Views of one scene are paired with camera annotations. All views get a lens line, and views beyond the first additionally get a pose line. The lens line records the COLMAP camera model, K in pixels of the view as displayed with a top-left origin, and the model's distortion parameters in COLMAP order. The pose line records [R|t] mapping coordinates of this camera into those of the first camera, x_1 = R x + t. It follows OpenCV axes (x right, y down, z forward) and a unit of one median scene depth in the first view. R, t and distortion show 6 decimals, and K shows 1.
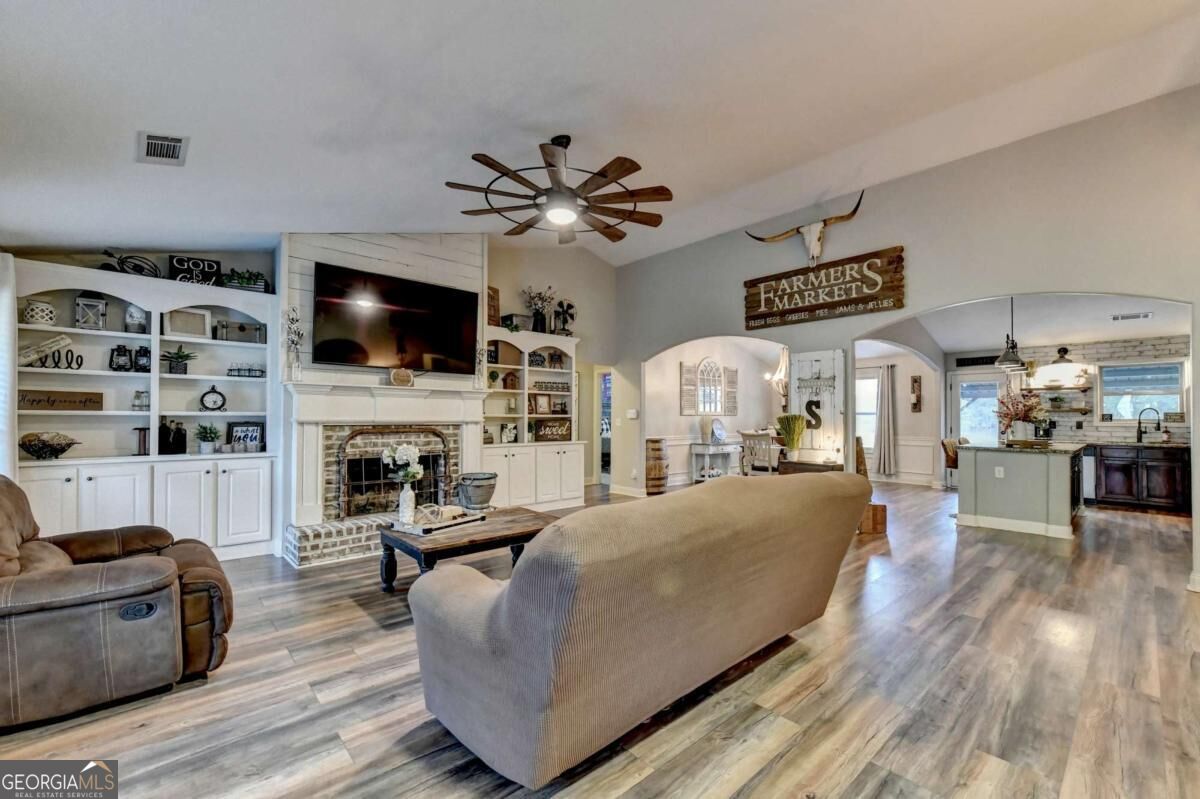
lens RADIAL K [[498.8, 0, 581.7], [0, 498.8, 414.7], [0, 0, 1]] dist [-0.009953, -0.000586]
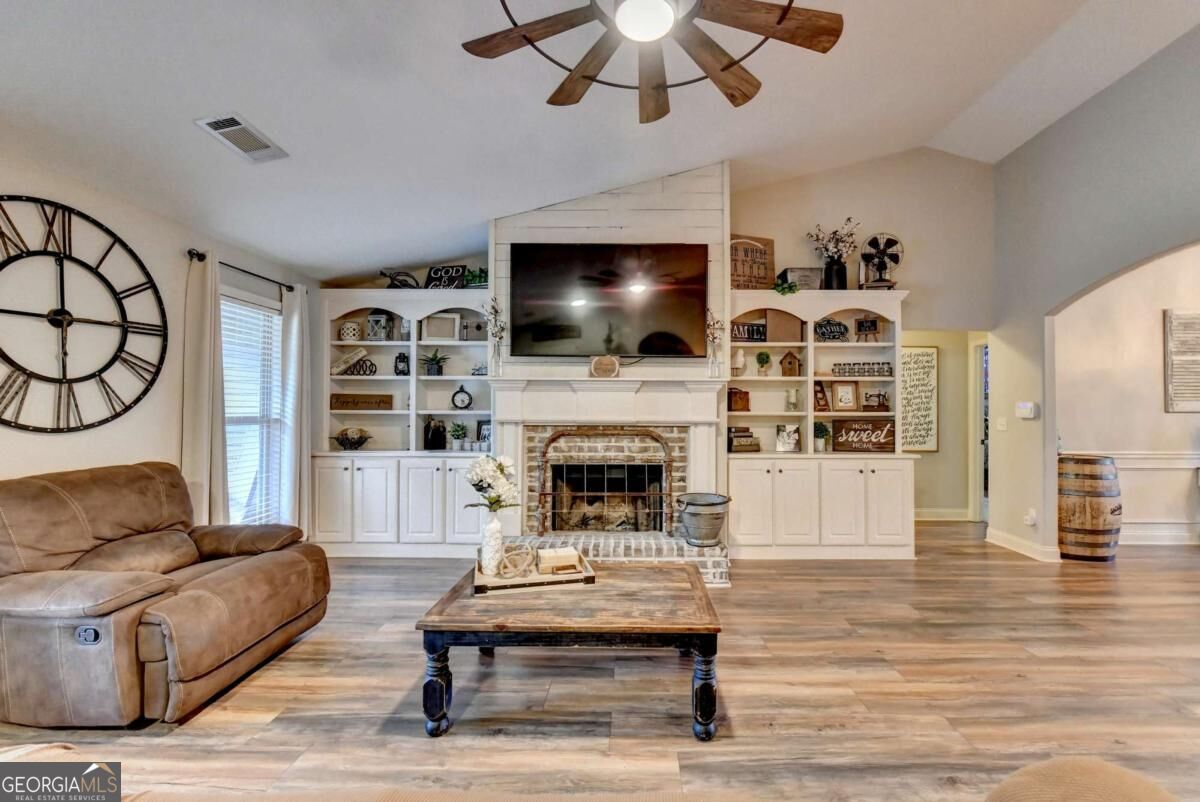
lens RADIAL K [[498.8, 0, 608.8], [0, 498.8, 407.8], [0, 0, 1]] dist [-0.009953, -0.000586]
pose [[0.753591, -0.006681, -0.657310, 0.130246], [0.003232, 0.999974, -0.006457, -0.002504], [0.657336, 0.002742, 0.753593, 0.304101]]
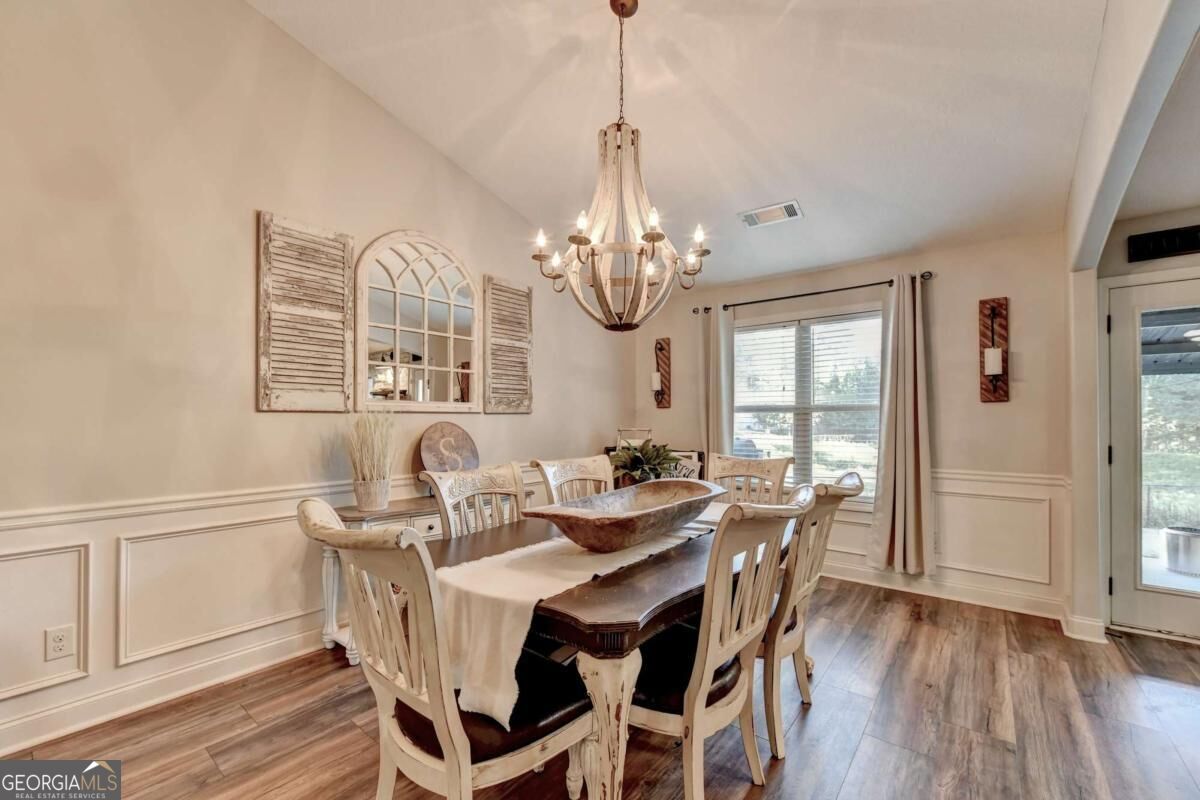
lens RADIAL K [[498.8, 0, 603.8], [0, 498.8, 409.8], [0, 0, 1]] dist [-0.009953, -0.000586]
pose [[0.980706, 0.001705, 0.195479, 0.438913], [0.001234, 0.999888, -0.014914, 0.006615], [-0.195482, 0.014867, 0.980595, 0.936202]]
